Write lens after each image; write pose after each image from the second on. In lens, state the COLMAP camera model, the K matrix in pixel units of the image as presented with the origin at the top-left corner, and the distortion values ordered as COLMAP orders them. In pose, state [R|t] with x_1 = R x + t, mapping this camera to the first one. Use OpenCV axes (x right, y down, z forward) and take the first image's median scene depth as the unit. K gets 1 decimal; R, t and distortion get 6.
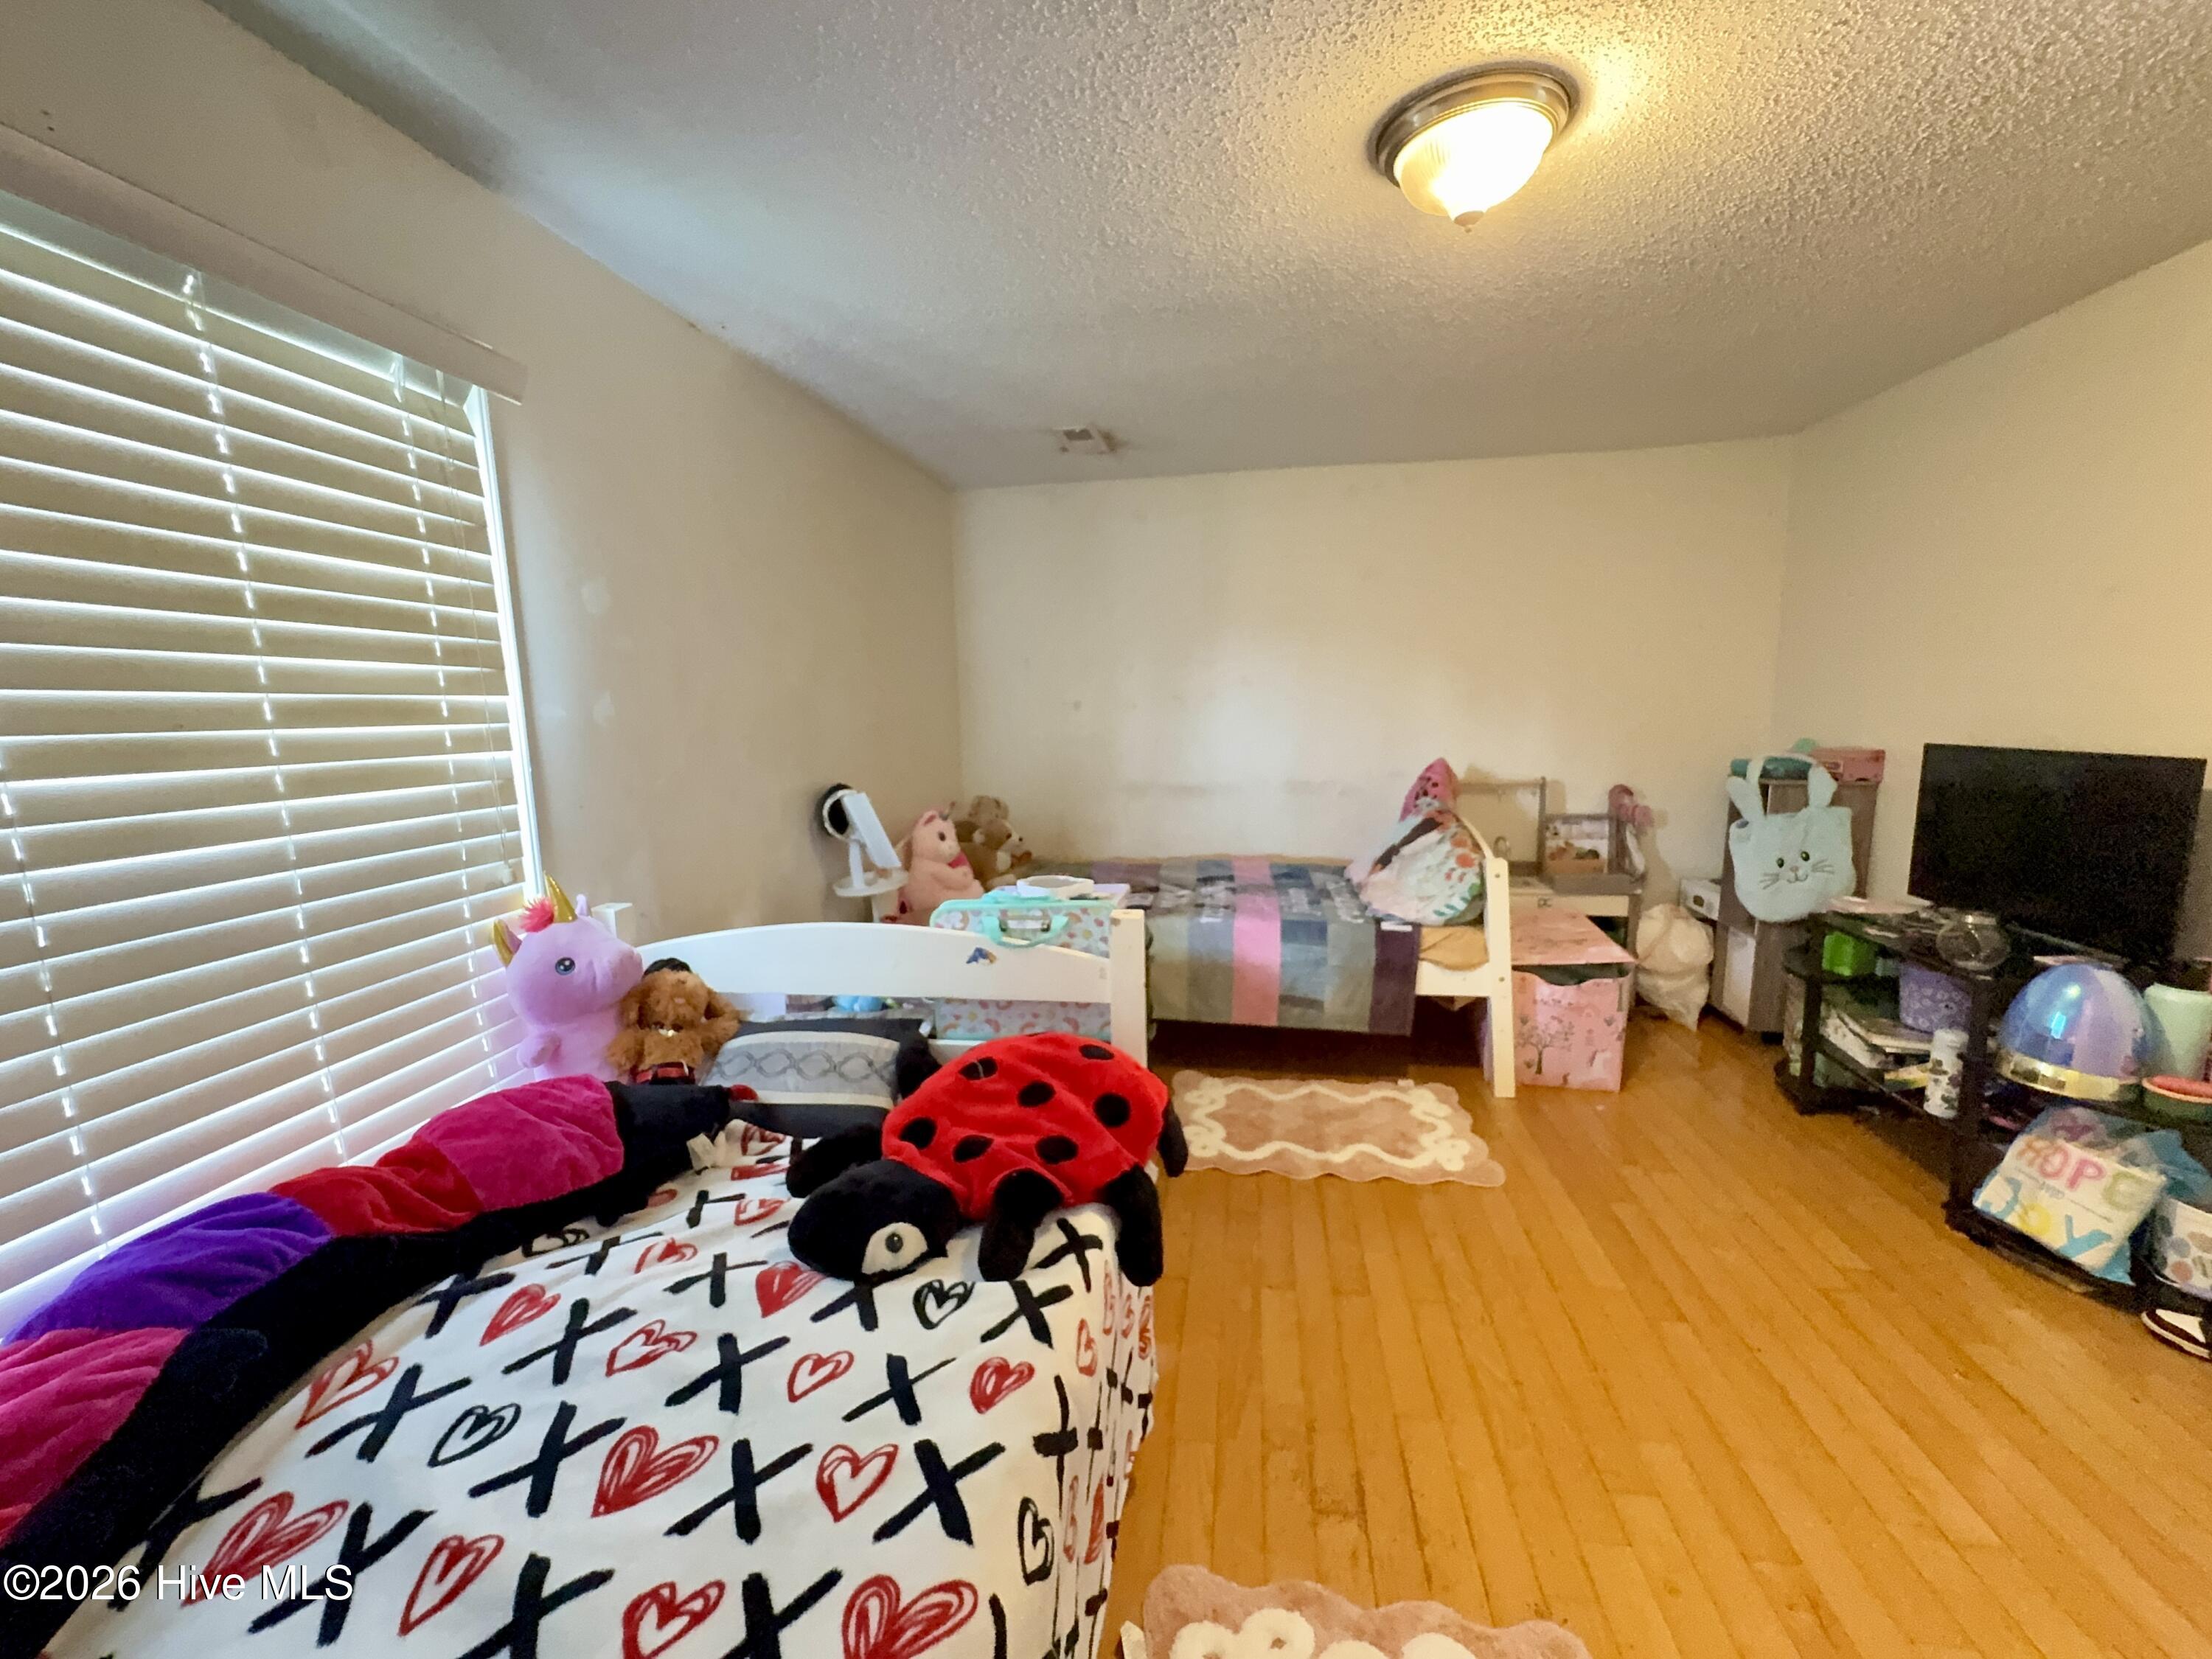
lens RADIAL K [[895.2, 0, 1103.3], [0, 895.2, 824.2], [0, 0, 1]] dist [-0.005694, 0.000043]
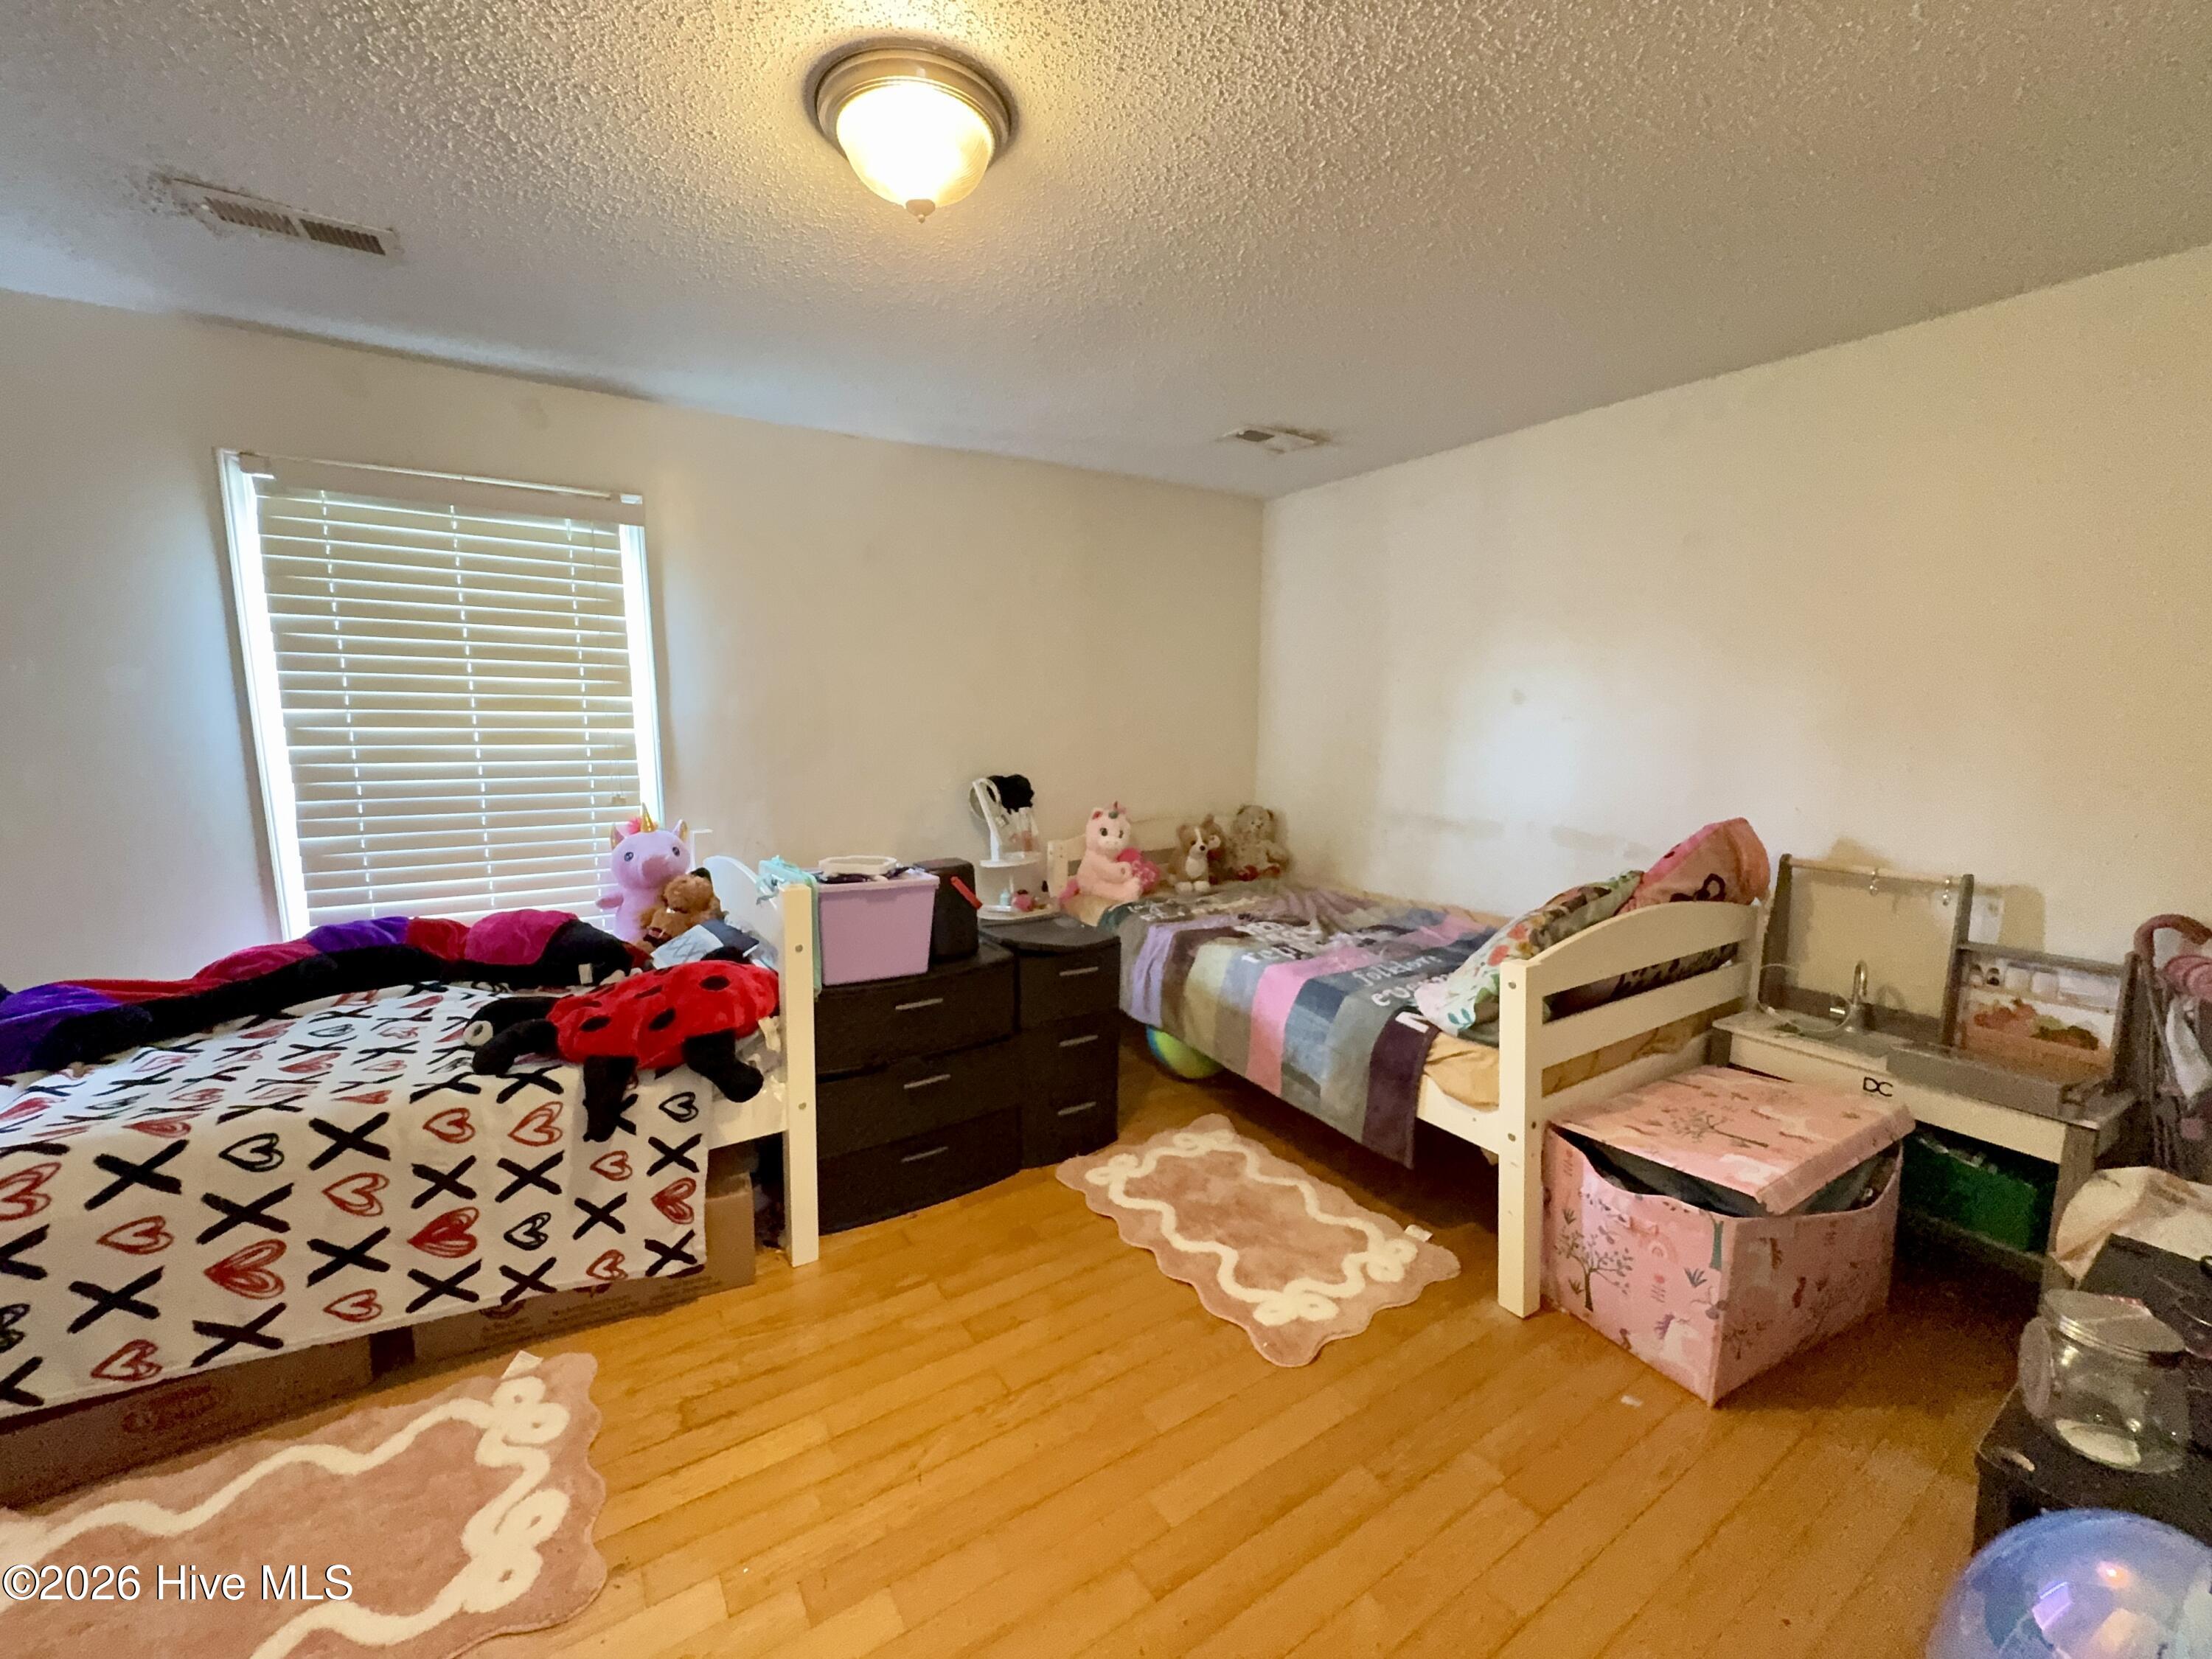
lens RADIAL K [[889.8, 0, 1102.1], [0, 889.8, 823.7], [0, 0, 1]] dist [-0.005236, 0.000224]
pose [[0.665779, 0.122837, -0.735969, 0.997829], [-0.125900, 0.990707, 0.051462, -0.083696], [0.735451, 0.058397, 0.675057, 0.420533]]
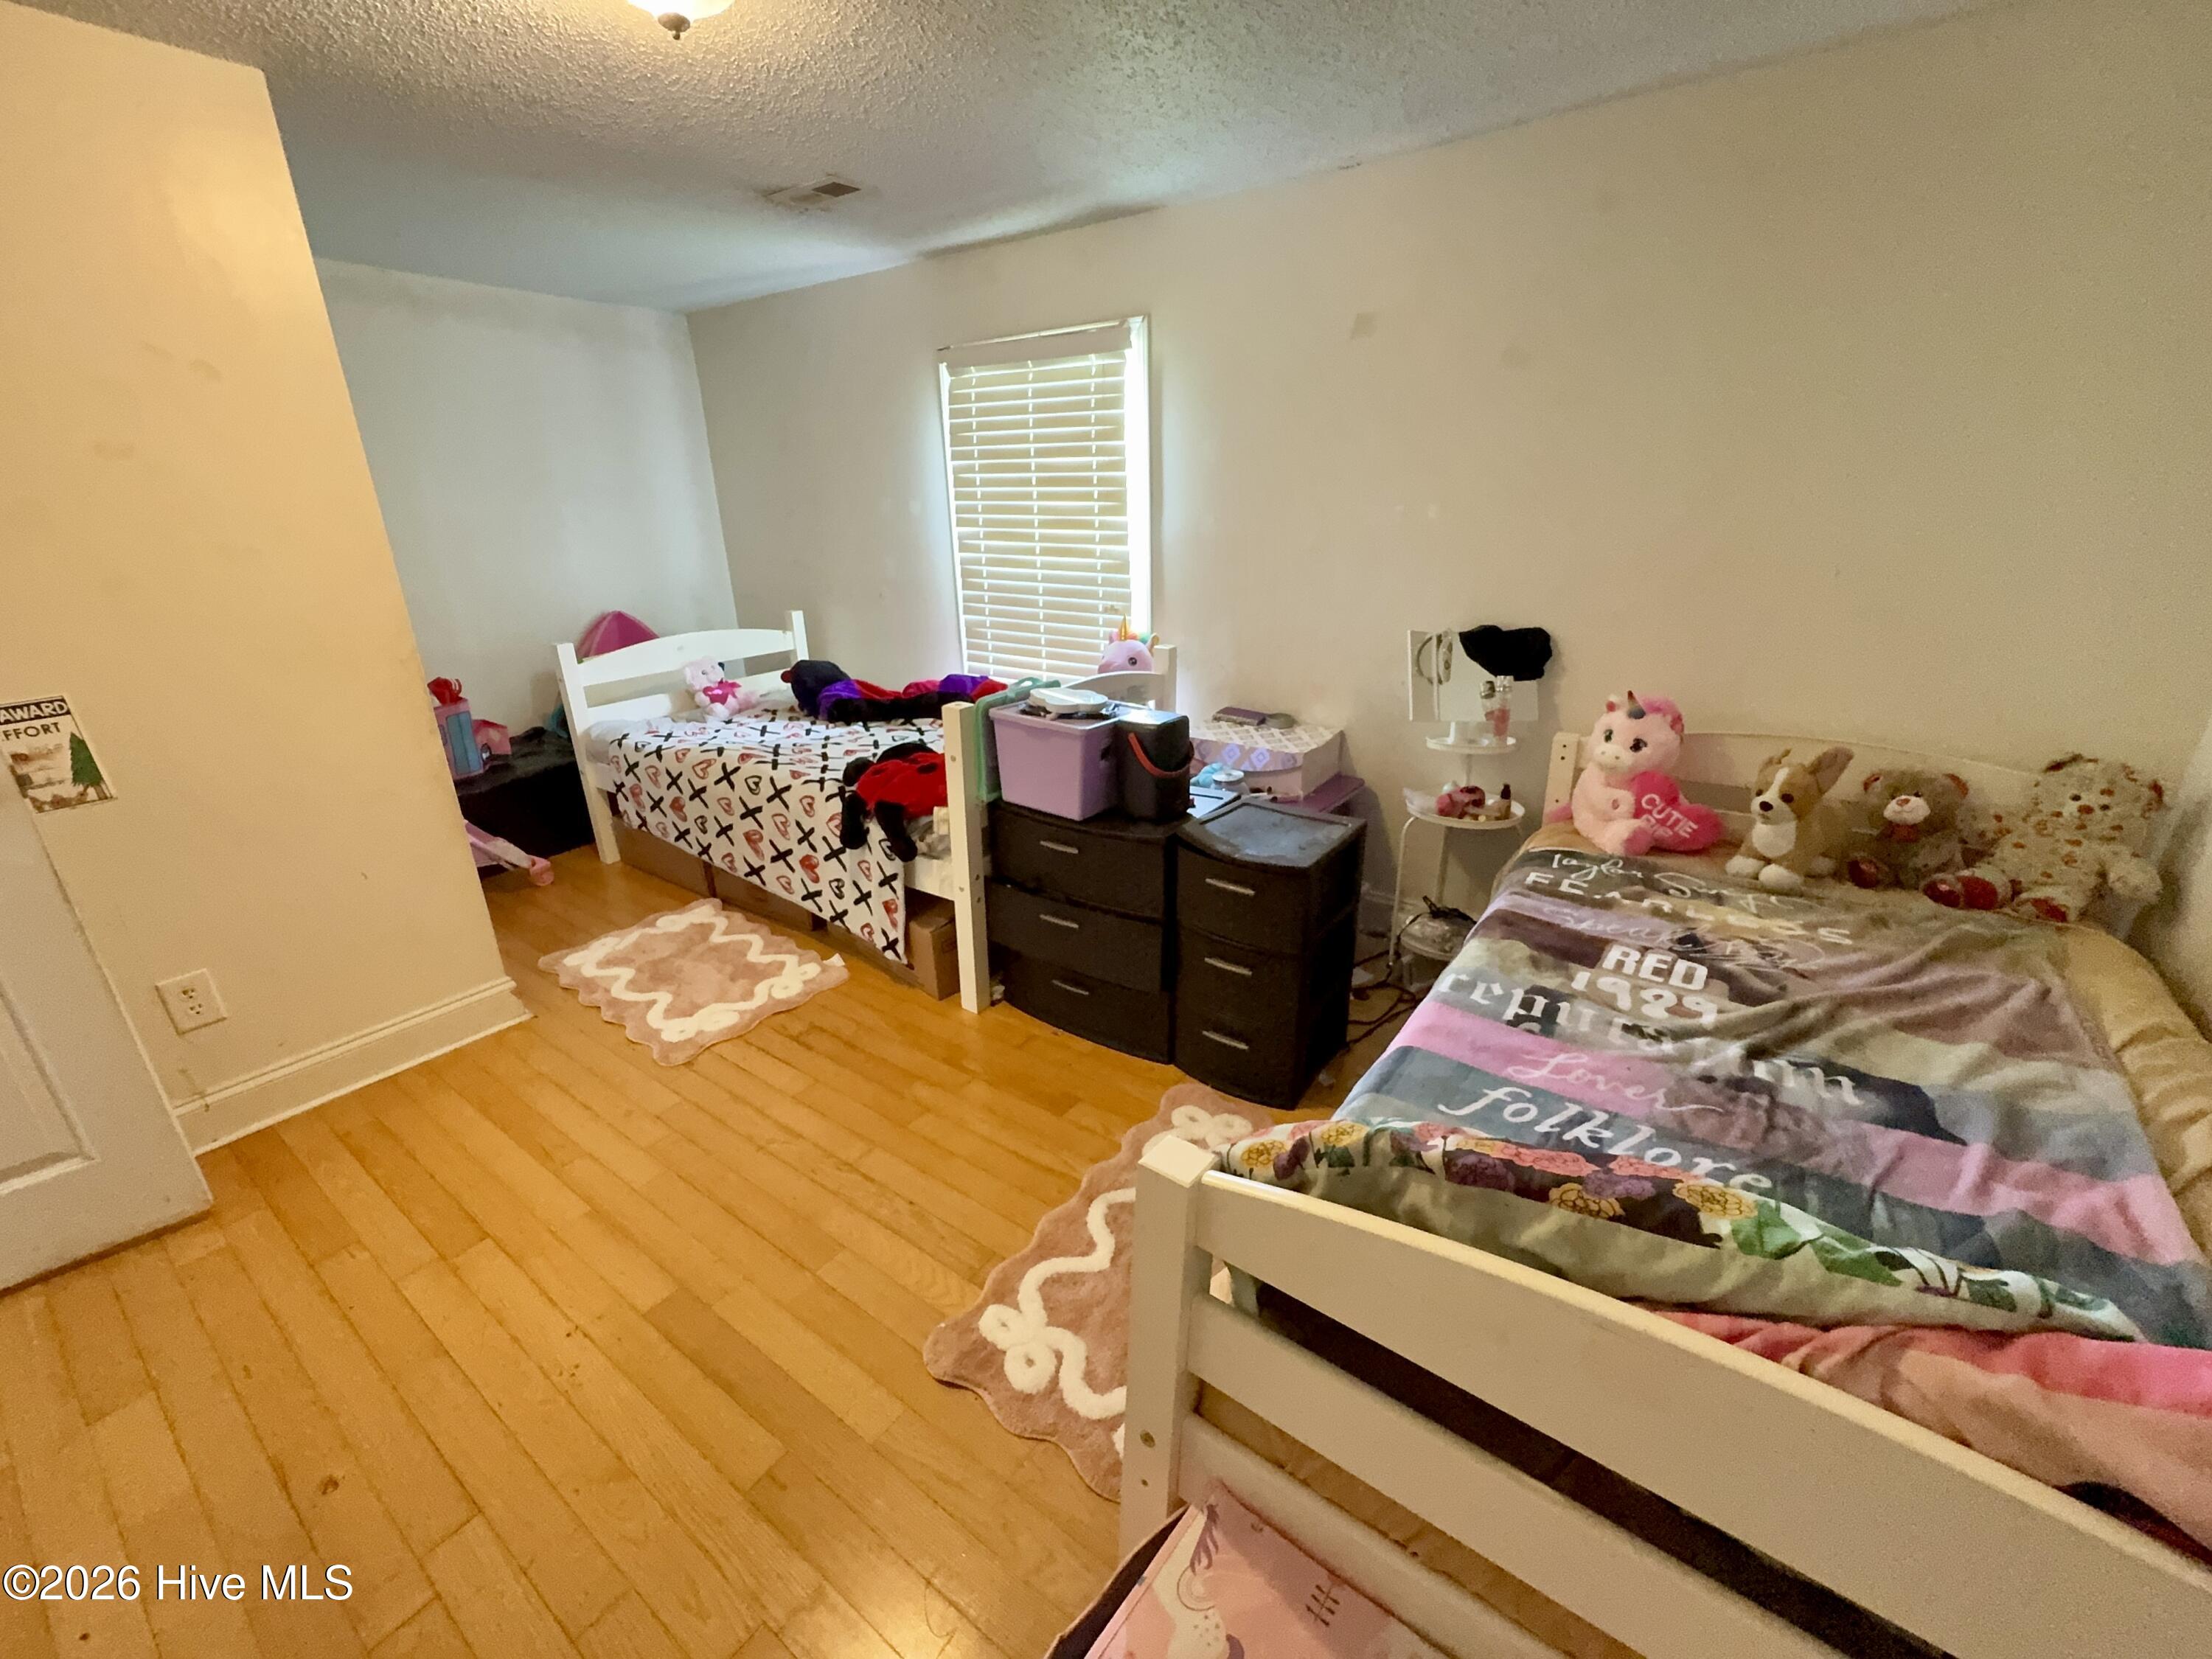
lens RADIAL K [[889.8, 0, 1102.1], [0, 889.8, 823.7], [0, 0, 1]] dist [-0.005236, 0.000224]
pose [[-0.450718, 0.336065, -0.826991, 0.947011], [-0.099678, 0.901687, 0.420744, -0.281836], [0.887084, 0.272069, -0.372908, 1.493768]]
